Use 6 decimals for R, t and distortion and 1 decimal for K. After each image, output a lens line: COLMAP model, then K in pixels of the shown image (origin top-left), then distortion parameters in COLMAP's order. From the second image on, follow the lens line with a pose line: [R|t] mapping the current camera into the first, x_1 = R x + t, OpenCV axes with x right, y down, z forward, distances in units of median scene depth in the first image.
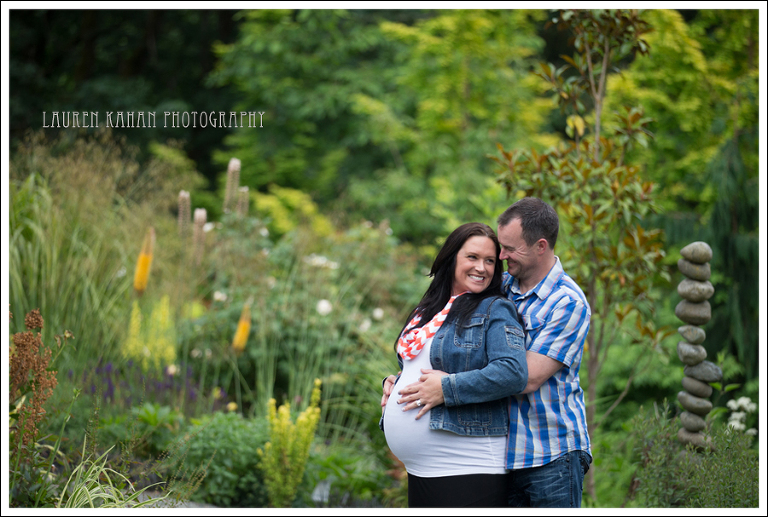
lens RADIAL K [[3322.7, 0, 380.8], [0, 3322.7, 255.6], [0, 0, 1]] dist [0.628727, 0.000000]
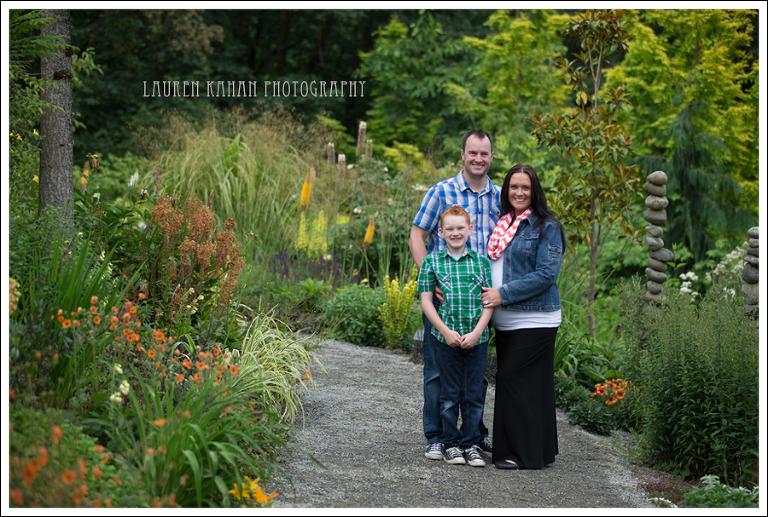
lens RADIAL K [[2095.5, 0, 380.9], [0, 2095.5, 250.5], [0, 0, 1]] dist [-0.073295, 0.000000]
pose [[0.999043, -0.005569, -0.043390, 0.005629], [0.006864, 0.999534, 0.029743, 0.001939], [0.043204, -0.030013, 0.998615, 0.017399]]
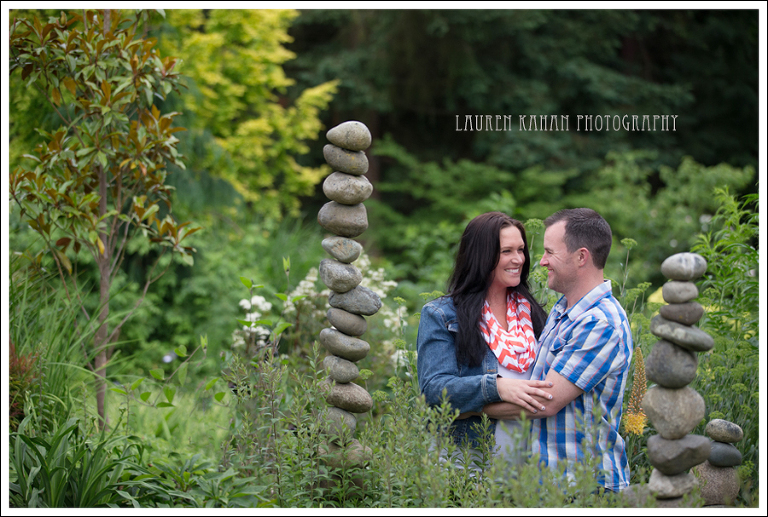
lens RADIAL K [[2158.9, 0, 383.8], [0, 2158.9, 258.7], [0, 0, 1]] dist [-0.176494, 0.000000]
pose [[0.960897, -0.019060, 0.276250, -0.017693], [0.004030, 0.998485, 0.054872, 0.000012], [-0.276878, -0.051613, 0.959518, 0.359400]]
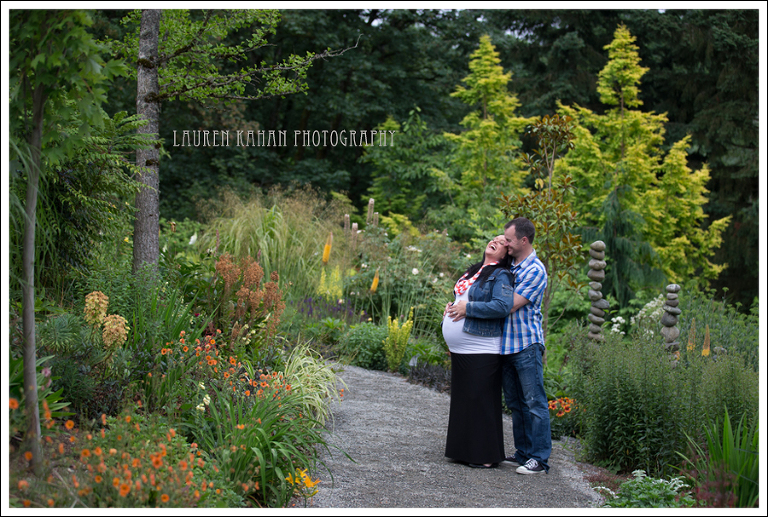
lens RADIAL K [[1625.2, 0, 386.8], [0, 1625.2, 265.2], [0, 0, 1]] dist [-0.278685, 0.000000]
pose [[0.999391, 0.007908, -0.033977, -0.000659], [-0.007514, 0.999903, 0.011722, 0.000176], [0.034066, -0.011460, 0.999354, 0.003610]]
